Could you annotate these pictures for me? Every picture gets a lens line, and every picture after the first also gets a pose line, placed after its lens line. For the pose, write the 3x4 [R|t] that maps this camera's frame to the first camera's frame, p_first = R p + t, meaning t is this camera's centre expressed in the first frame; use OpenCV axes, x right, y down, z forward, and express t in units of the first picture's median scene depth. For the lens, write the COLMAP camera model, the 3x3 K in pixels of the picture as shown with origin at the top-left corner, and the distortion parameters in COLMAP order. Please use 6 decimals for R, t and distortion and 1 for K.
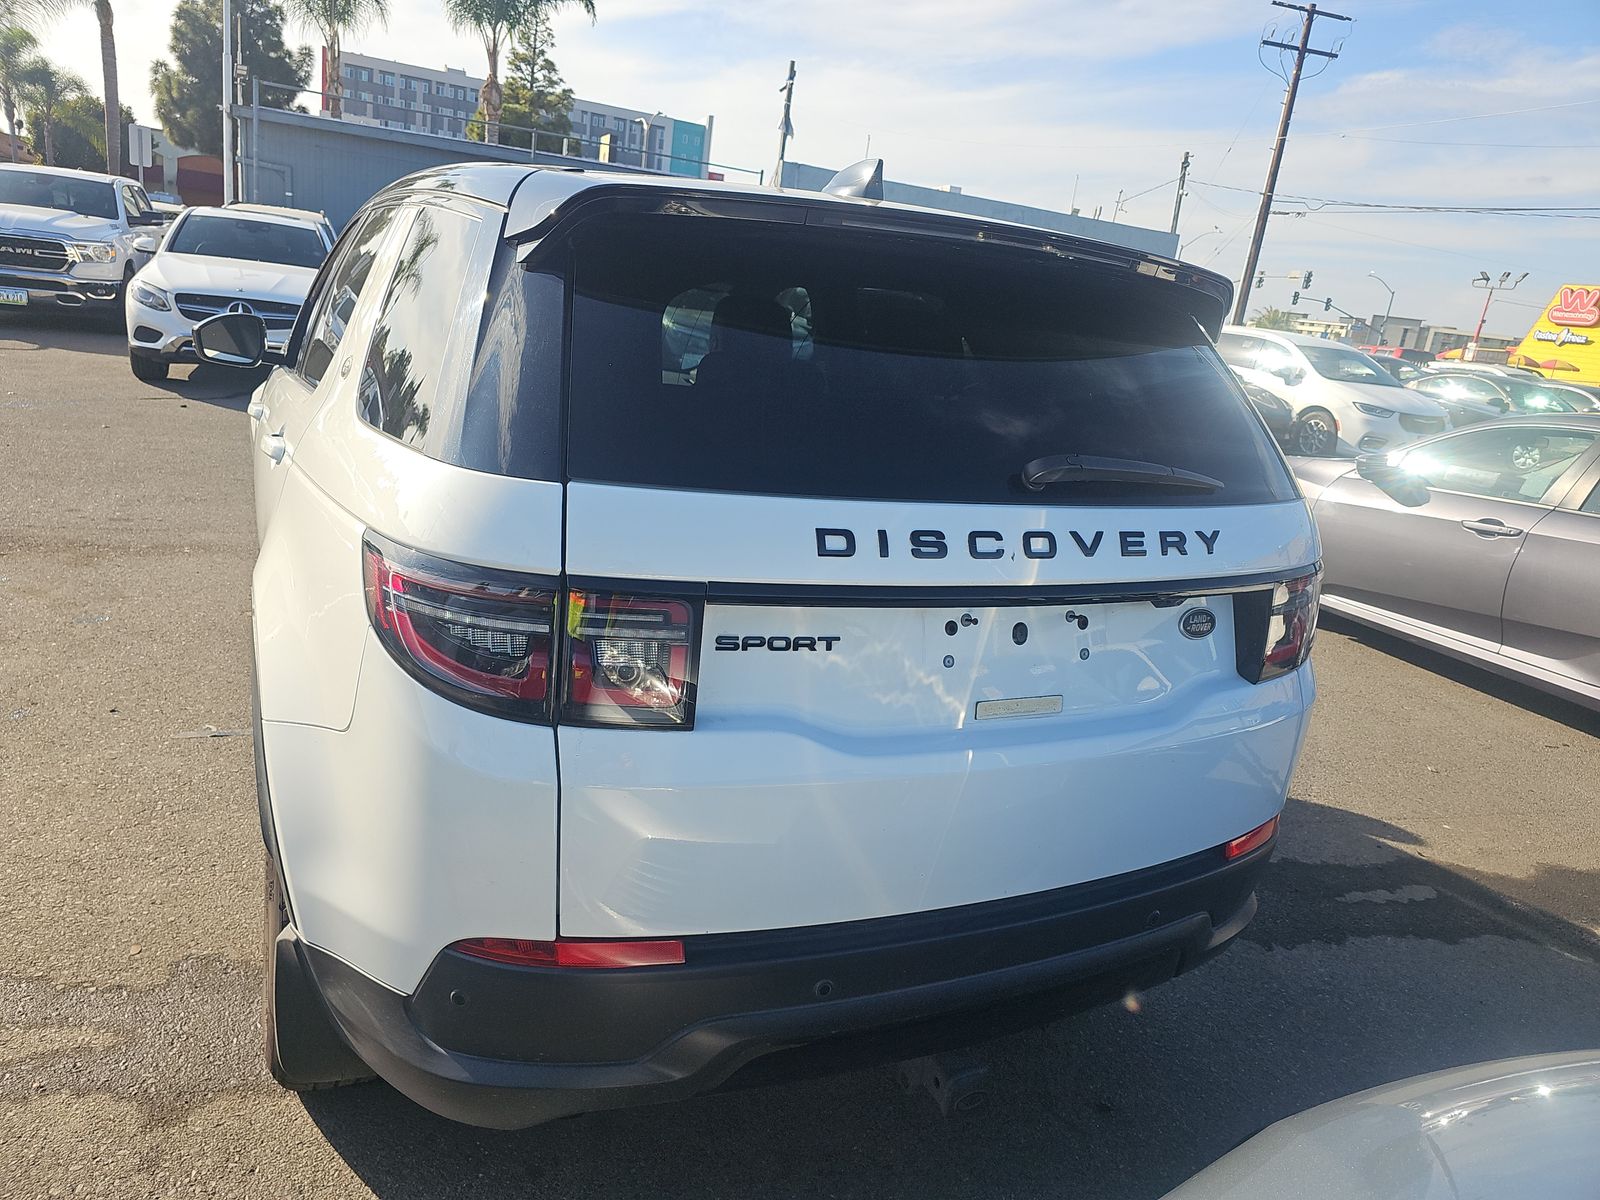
lens RADIAL K [[1067.2, 0, 805.2], [0, 1067.2, 579.4], [0, 0, 1]] dist [0.042851, -0.041003]
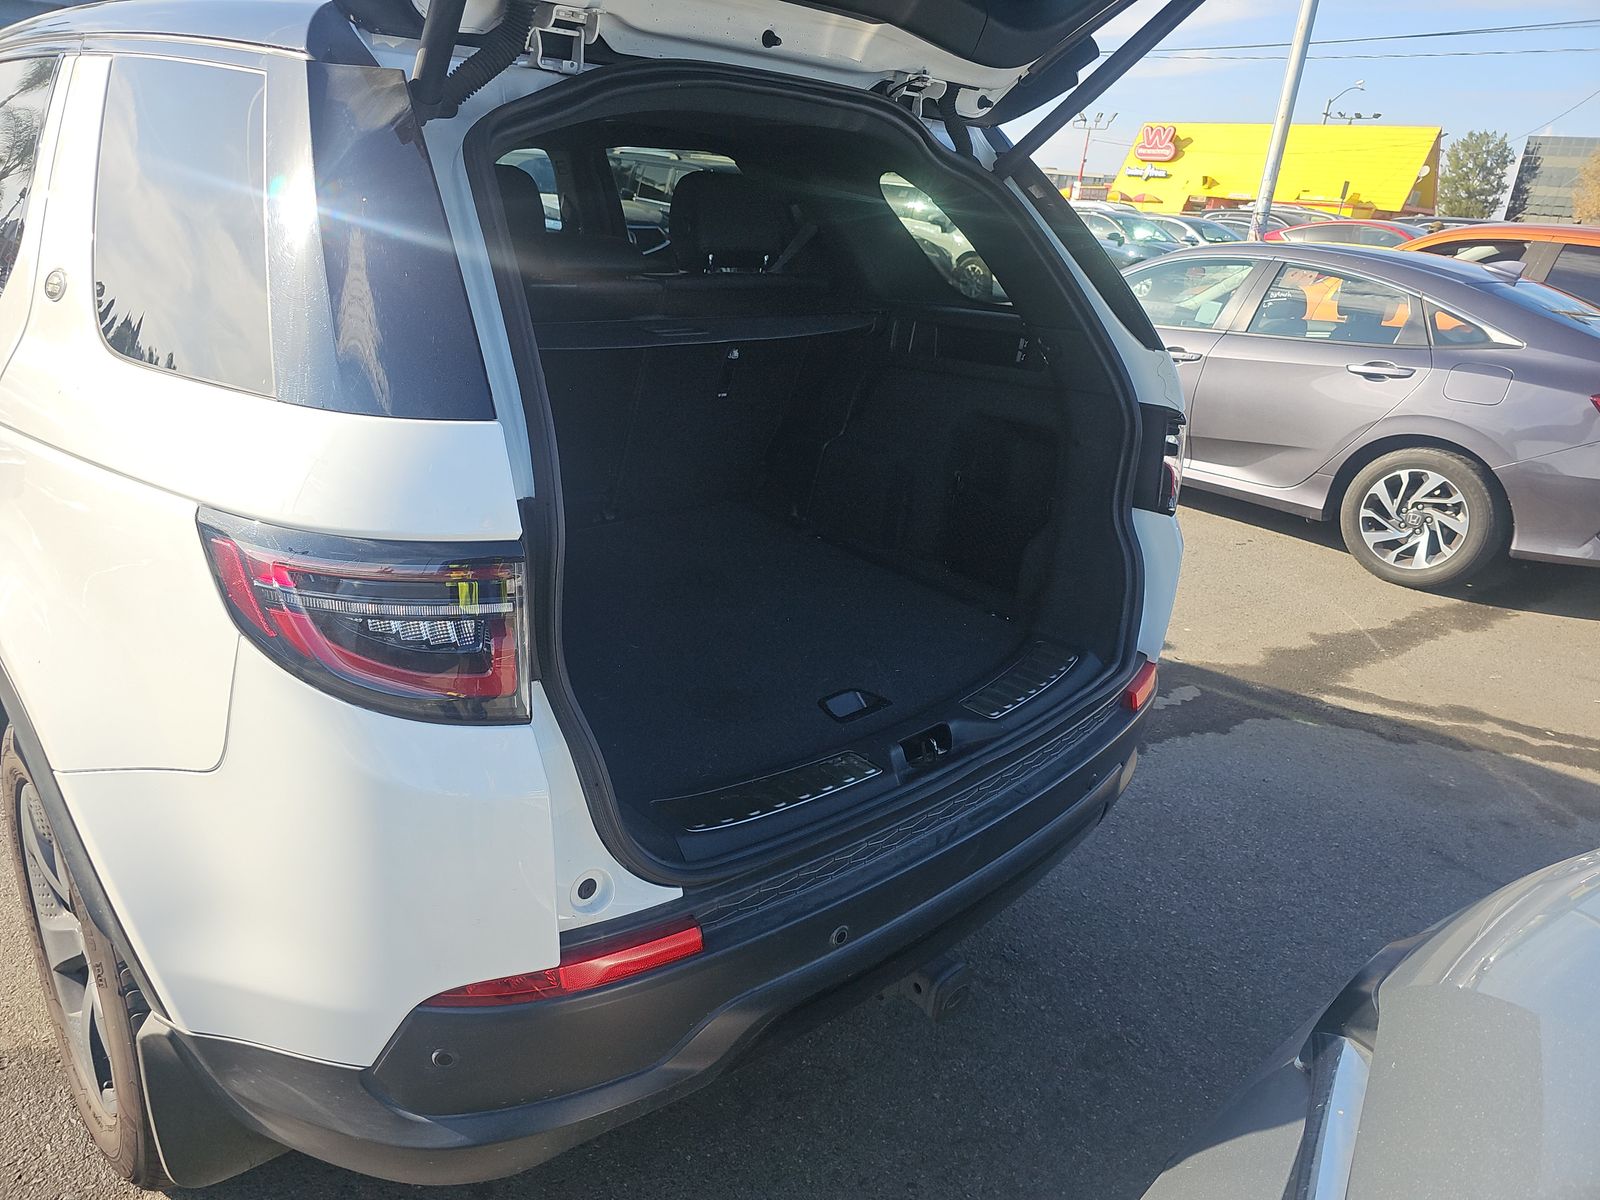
lens RADIAL K [[1067.2, 0, 805.2], [0, 1067.2, 579.4], [0, 0, 1]] dist [0.042851, -0.041003]
pose [[0.948736, -0.149550, 0.278450, -0.103579], [0.115335, 0.984037, 0.135536, -0.023268], [-0.294274, -0.096473, 0.950840, 0.074152]]
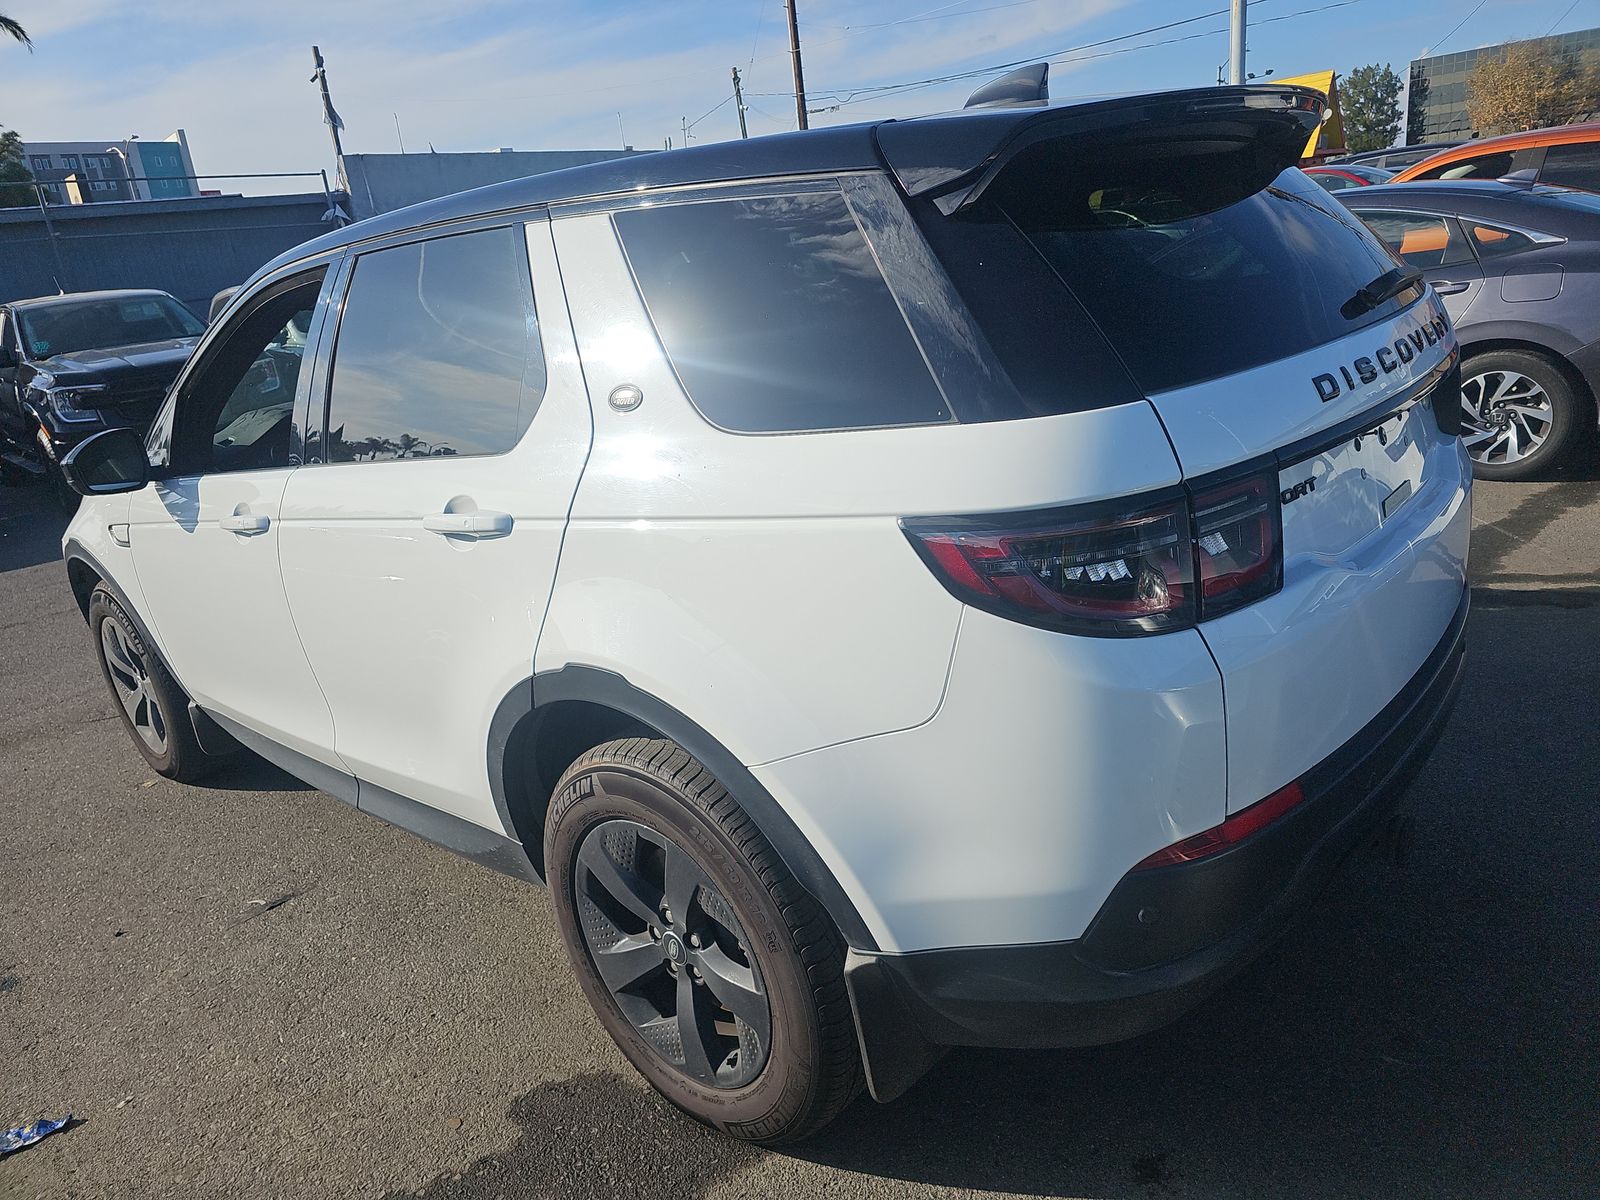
lens RADIAL K [[1067.2, 0, 805.2], [0, 1067.2, 579.4], [0, 0, 1]] dist [0.042851, -0.041003]
pose [[0.897124, -0.327896, 0.296061, -0.360988], [0.315176, 0.944644, 0.091172, -0.050419], [-0.309567, 0.011519, 0.950808, 0.049804]]
